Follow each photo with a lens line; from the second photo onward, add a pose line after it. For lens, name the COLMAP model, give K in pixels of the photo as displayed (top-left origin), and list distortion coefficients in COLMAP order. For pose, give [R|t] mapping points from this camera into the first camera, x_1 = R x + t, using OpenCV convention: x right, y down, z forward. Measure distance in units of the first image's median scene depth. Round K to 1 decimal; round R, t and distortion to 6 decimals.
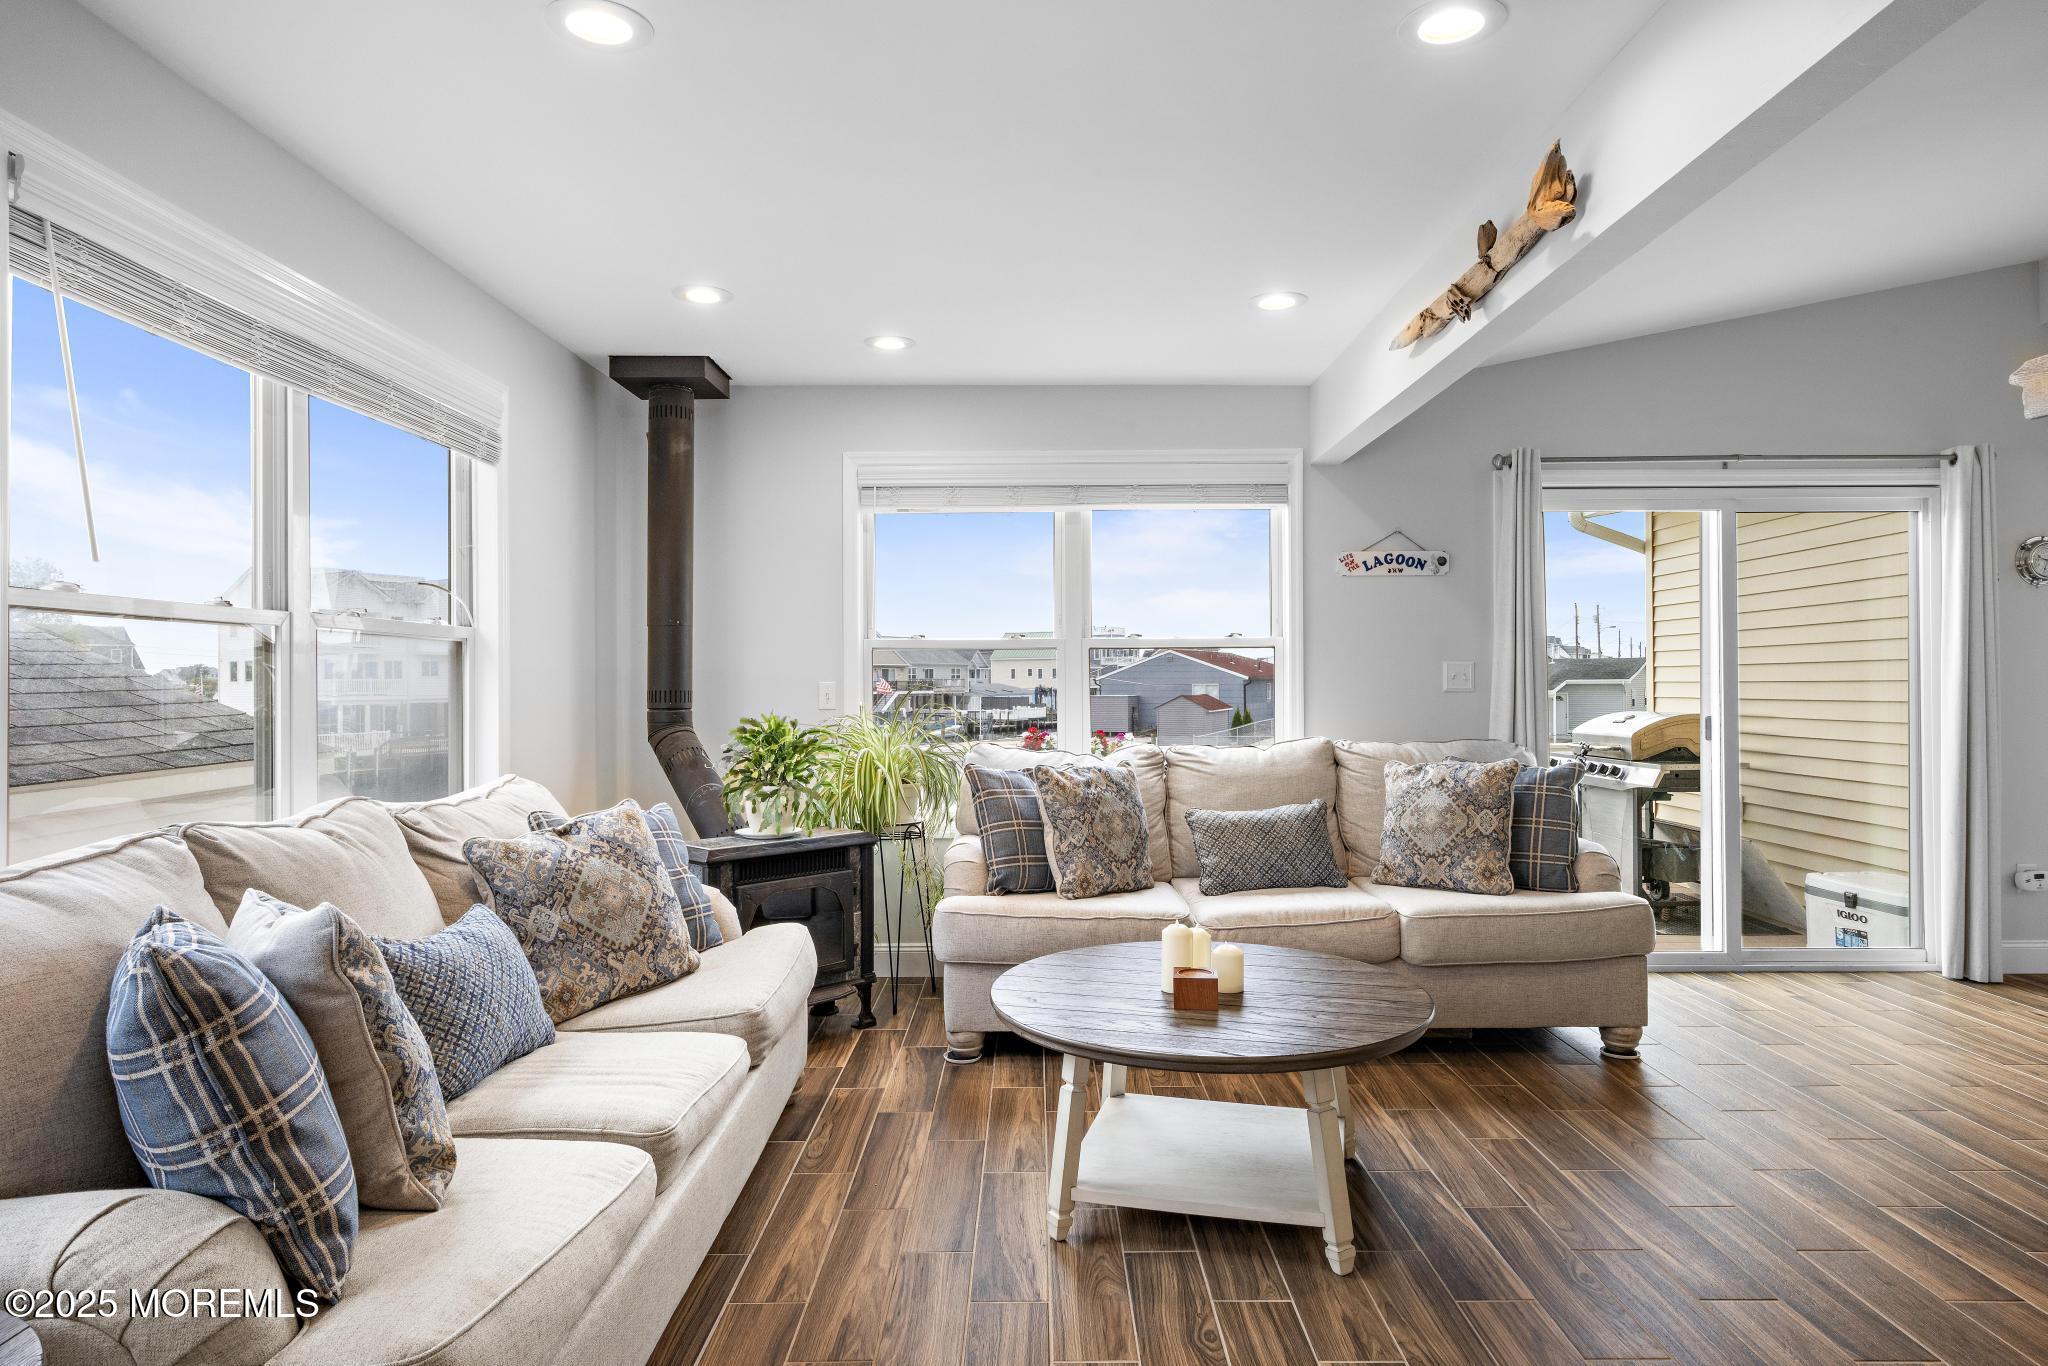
lens RADIAL K [[1186.9, 0, 1033.7], [0, 1186.9, 679.5], [0, 0, 1]] dist [0.007734, 0.000481]
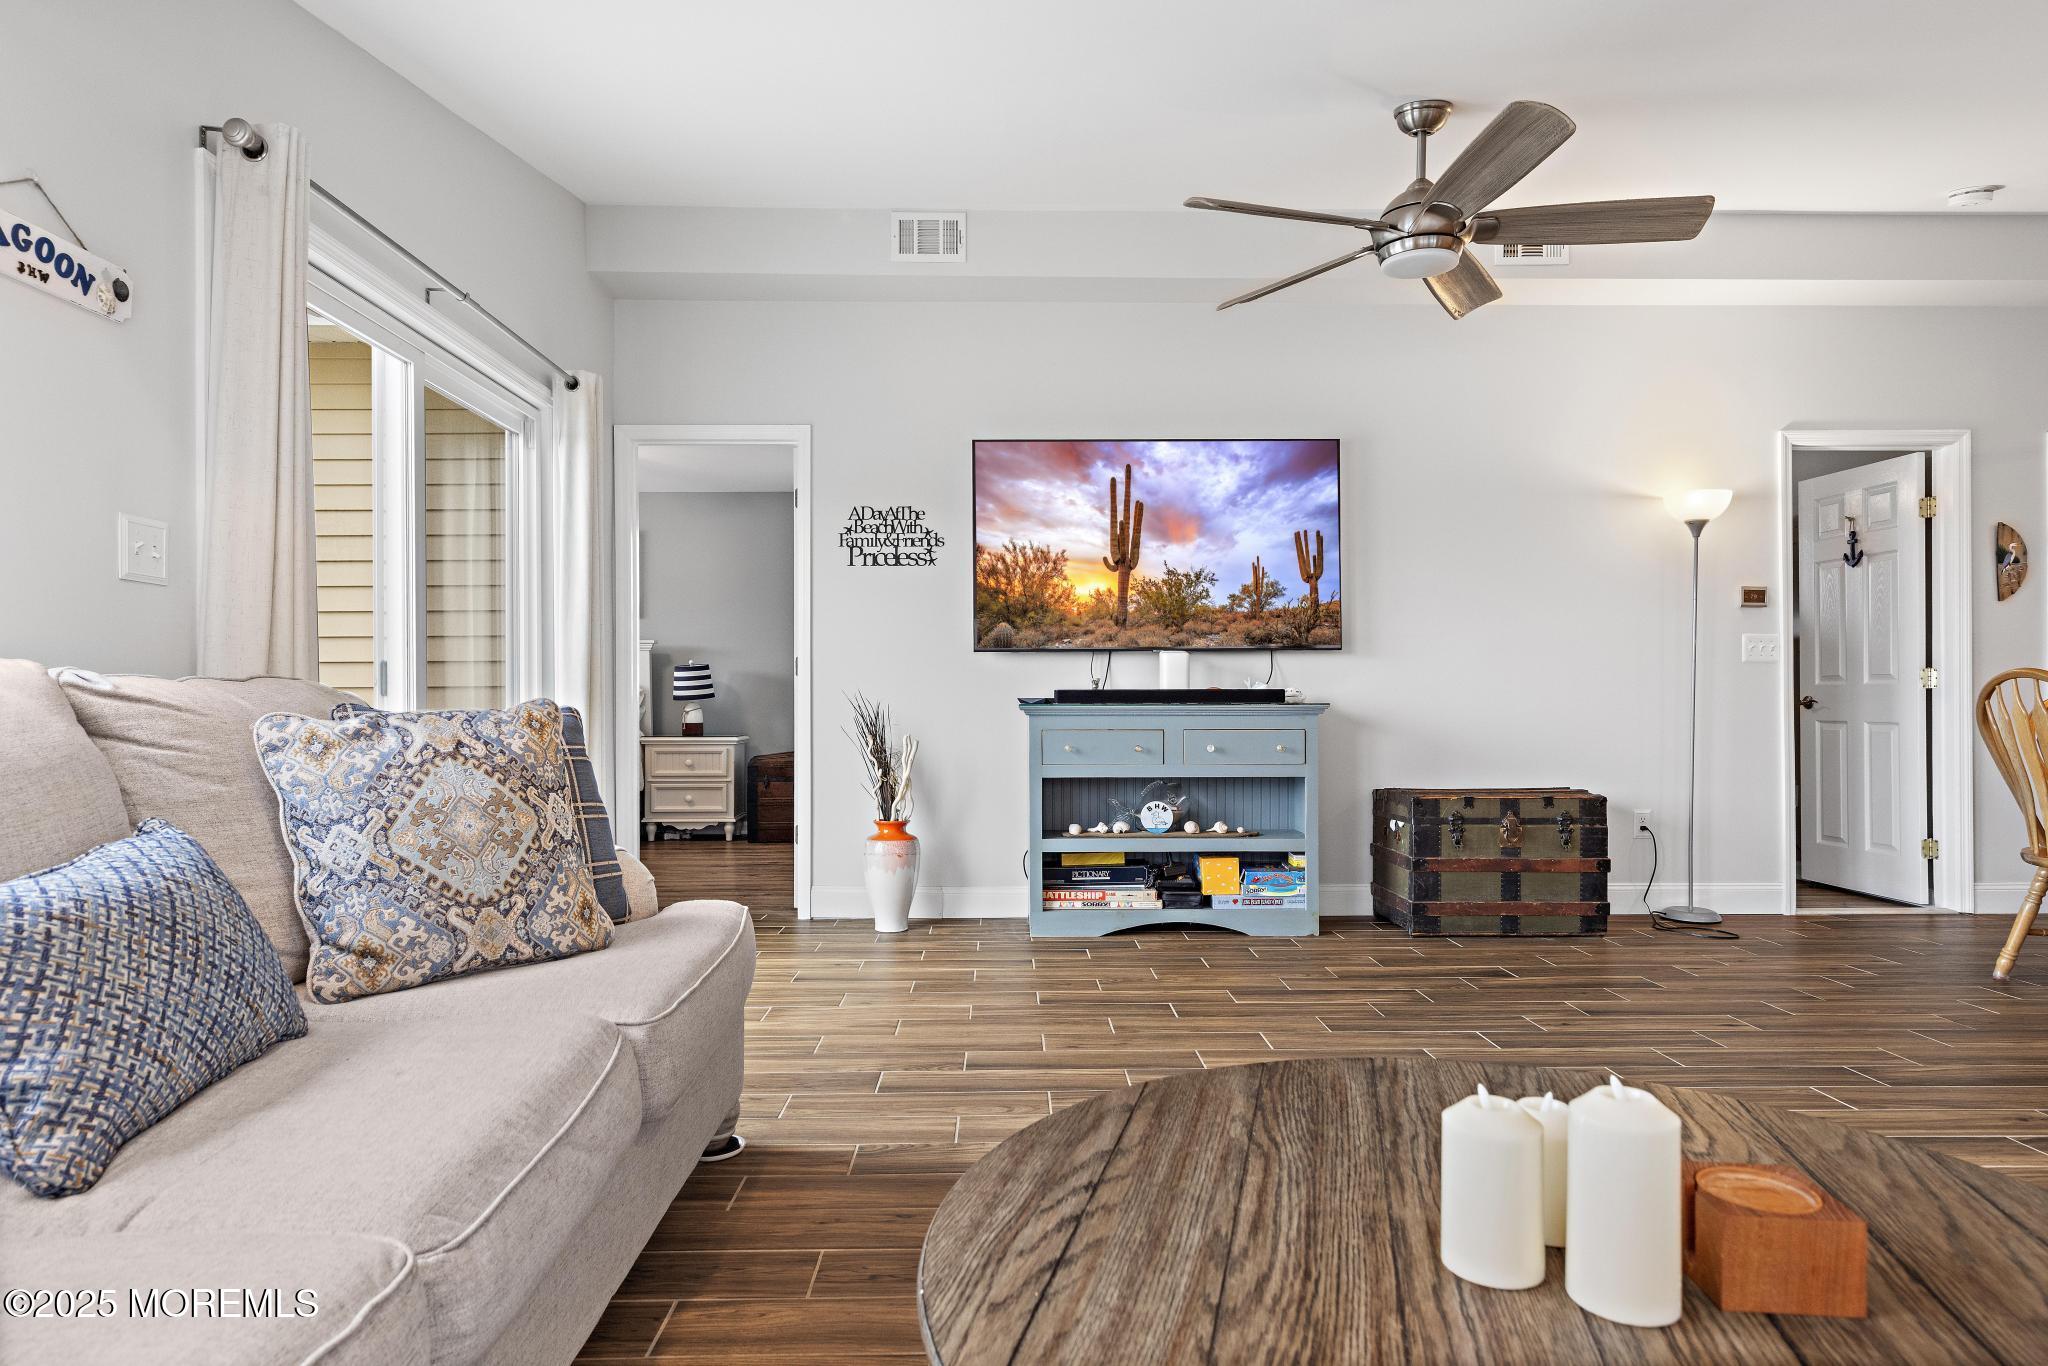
lens RADIAL K [[1150.7, 0, 1019.9], [0, 1150.7, 709.9], [0, 0, 1]] dist [0.003380, 0.002604]
pose [[-0.015951, -0.001233, 0.999872, -0.121408], [0.000117, 0.999999, 0.001235, 0.070981], [-0.999873, 0.000136, -0.015951, 0.785664]]
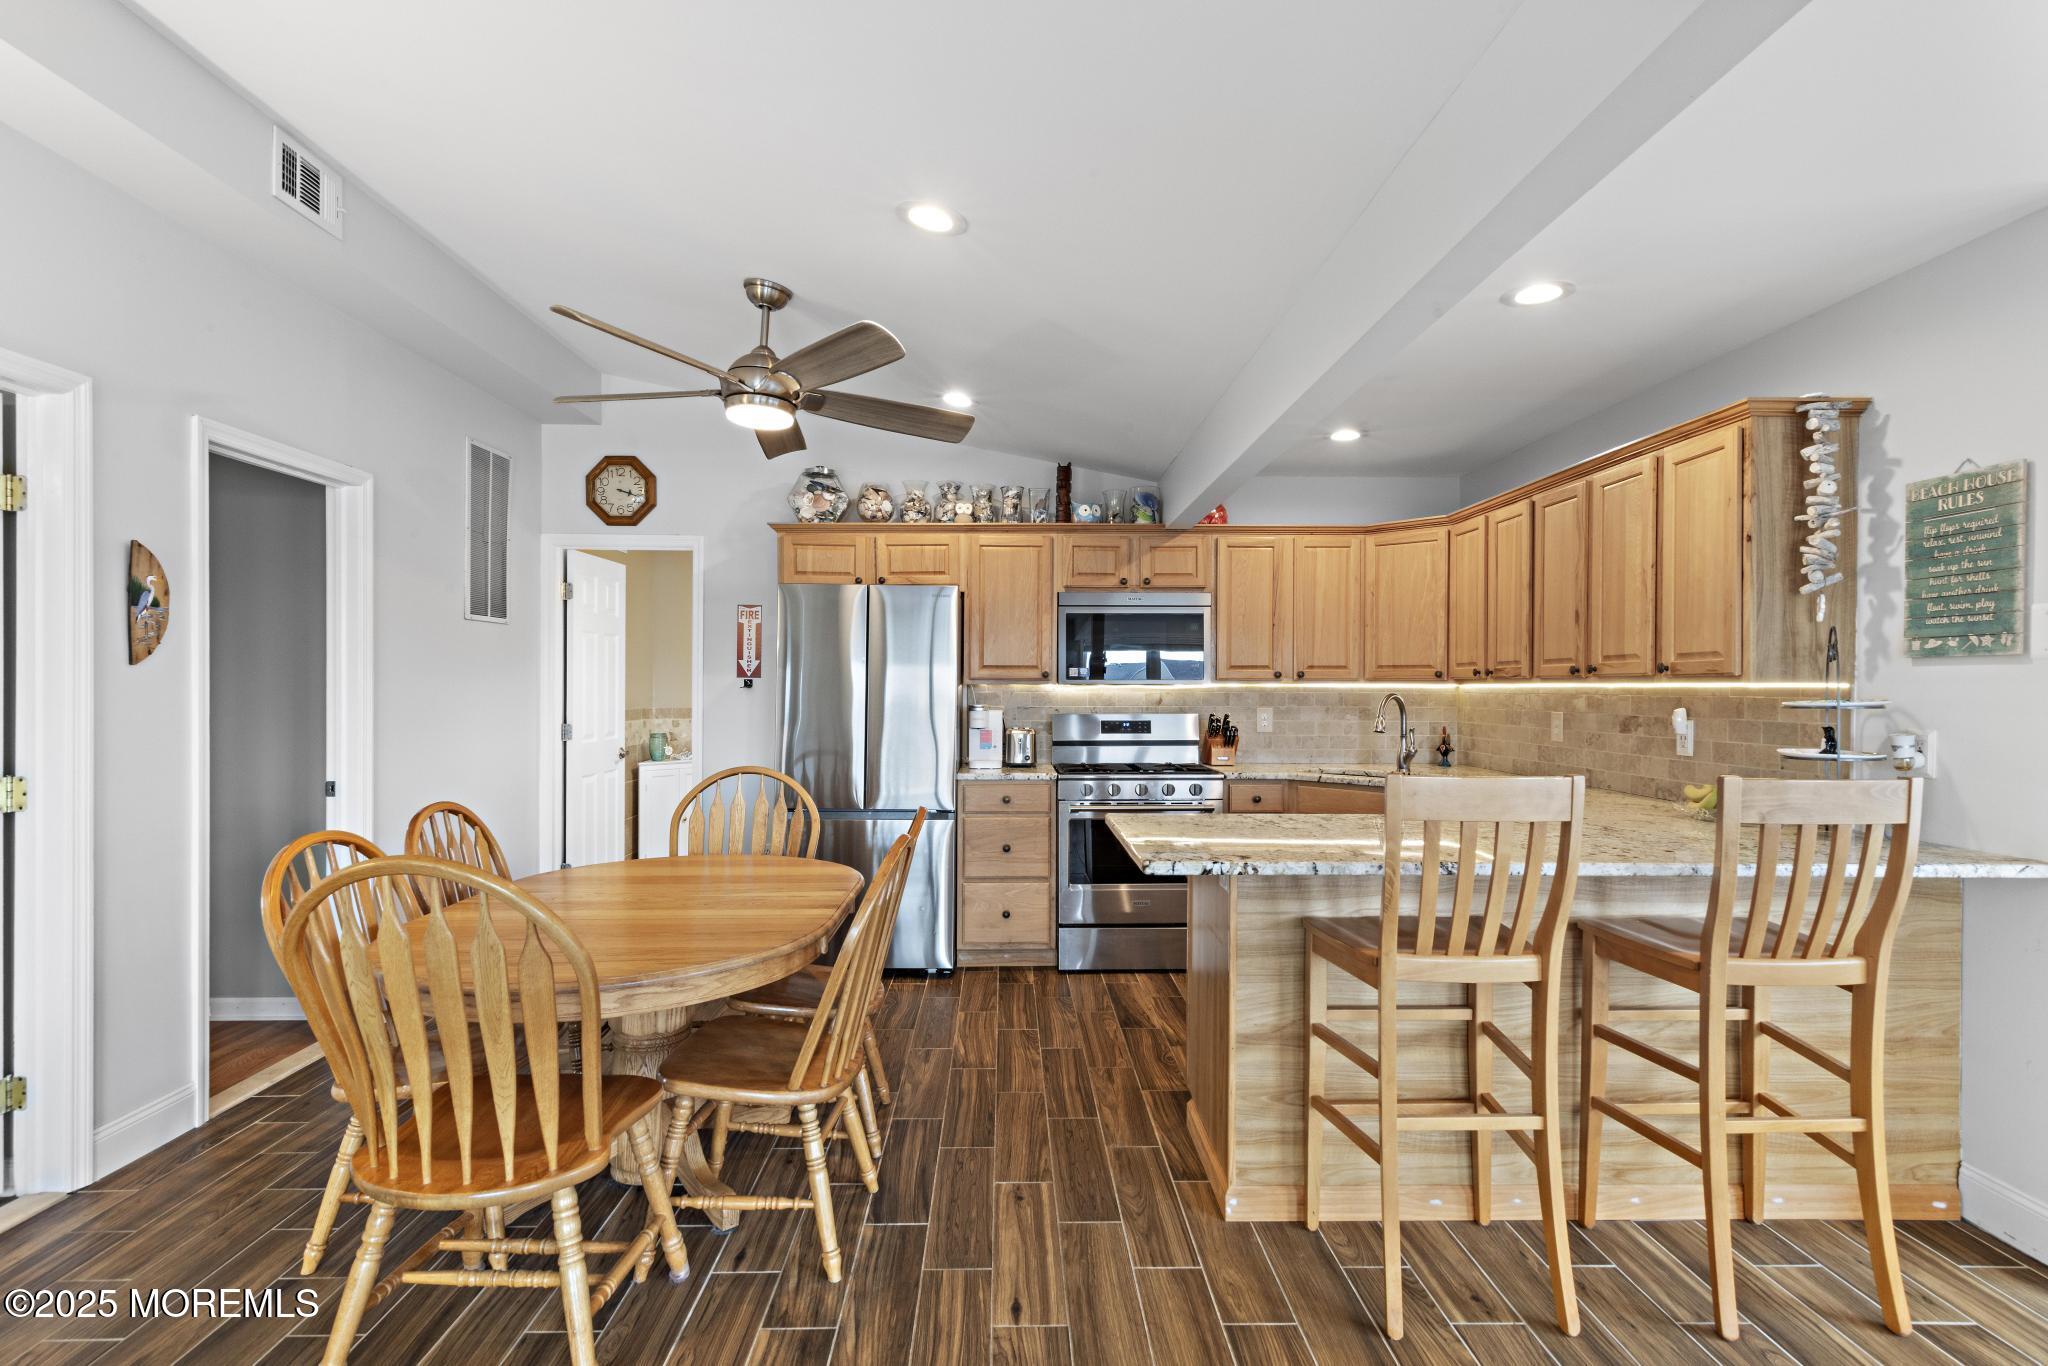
lens RADIAL K [[1020.6, 0, 1034.5], [0, 1020.6, 689.5], [0, 0, 1]] dist [0.006737, 0.002699]
pose [[-0.999627, 0.000296, -0.027292, 0.502030], [0.000247, 0.999998, 0.001793, -0.027288], [0.027292, 0.001786, -0.999626, 0.429727]]
